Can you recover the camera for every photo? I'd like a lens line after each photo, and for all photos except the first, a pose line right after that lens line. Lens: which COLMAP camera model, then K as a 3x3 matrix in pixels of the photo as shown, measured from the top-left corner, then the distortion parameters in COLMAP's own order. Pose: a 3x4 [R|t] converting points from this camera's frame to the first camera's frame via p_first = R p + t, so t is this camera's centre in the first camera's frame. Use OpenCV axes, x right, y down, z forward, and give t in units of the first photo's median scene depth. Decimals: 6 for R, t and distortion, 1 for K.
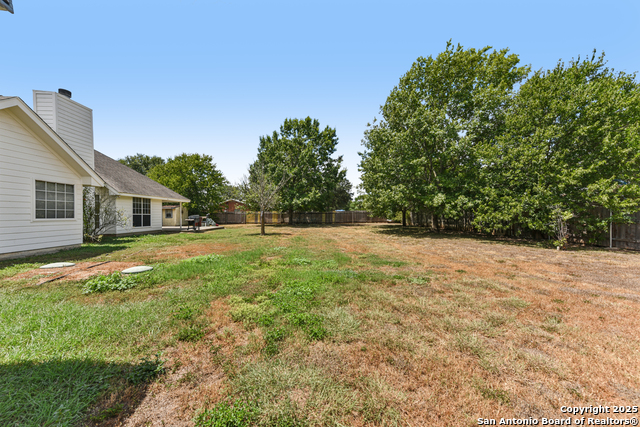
lens RADIAL K [[255.3, 0, 320.0], [0, 255.3, 214.3], [0, 0, 1]] dist [0.001931, 0.000226]
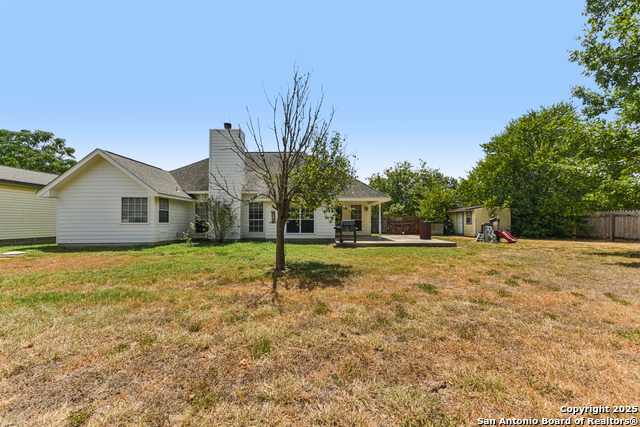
lens RADIAL K [[255.3, 0, 321.9], [0, 255.3, 213.5], [0, 0, 1]] dist [0.001931, 0.000226]
pose [[0.008574, -0.028014, -0.999571, 0.348889], [0.003936, 0.999601, -0.027982, 0.007796], [0.999955, -0.003694, 0.008681, 1.773081]]
